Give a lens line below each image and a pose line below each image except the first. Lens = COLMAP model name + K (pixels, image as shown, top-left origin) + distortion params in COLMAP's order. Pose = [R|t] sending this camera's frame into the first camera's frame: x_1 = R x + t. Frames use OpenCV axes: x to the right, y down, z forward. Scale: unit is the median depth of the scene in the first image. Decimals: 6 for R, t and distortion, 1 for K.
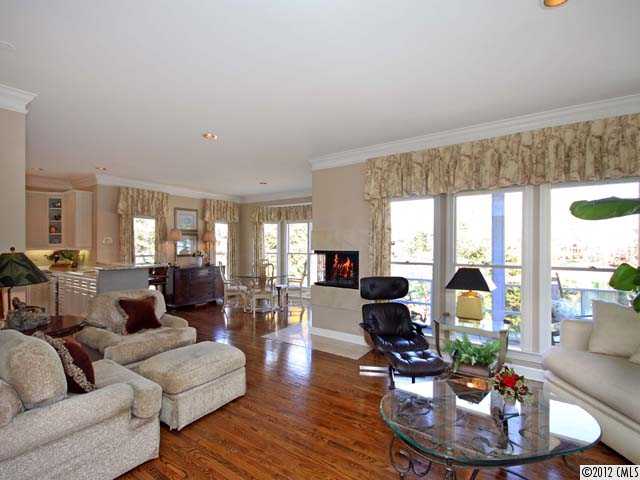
lens RADIAL K [[316.2, 0, 307.9], [0, 316.2, 242.3], [0, 0, 1]] dist [0.001165, 0.000216]
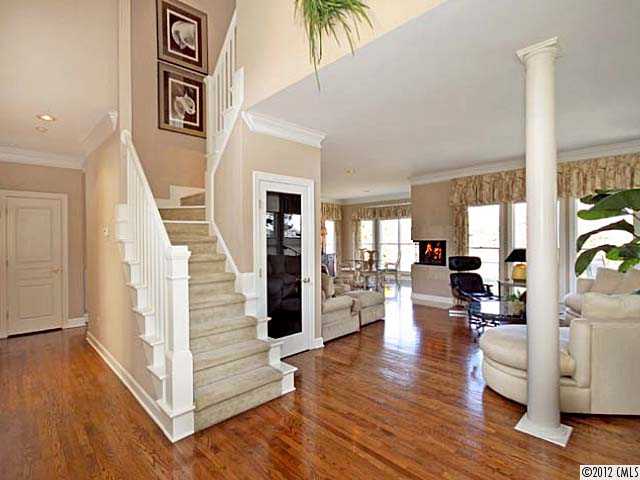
lens RADIAL K [[322.1, 0, 320.0], [0, 322.1, 240.0], [0, 0, 1]] dist [0.003695, 0.000436]
pose [[0.984811, -0.011745, -0.173235, -0.136342], [0.014406, 0.999797, 0.014110, -0.002919], [0.173034, -0.016391, 0.984780, -0.509683]]
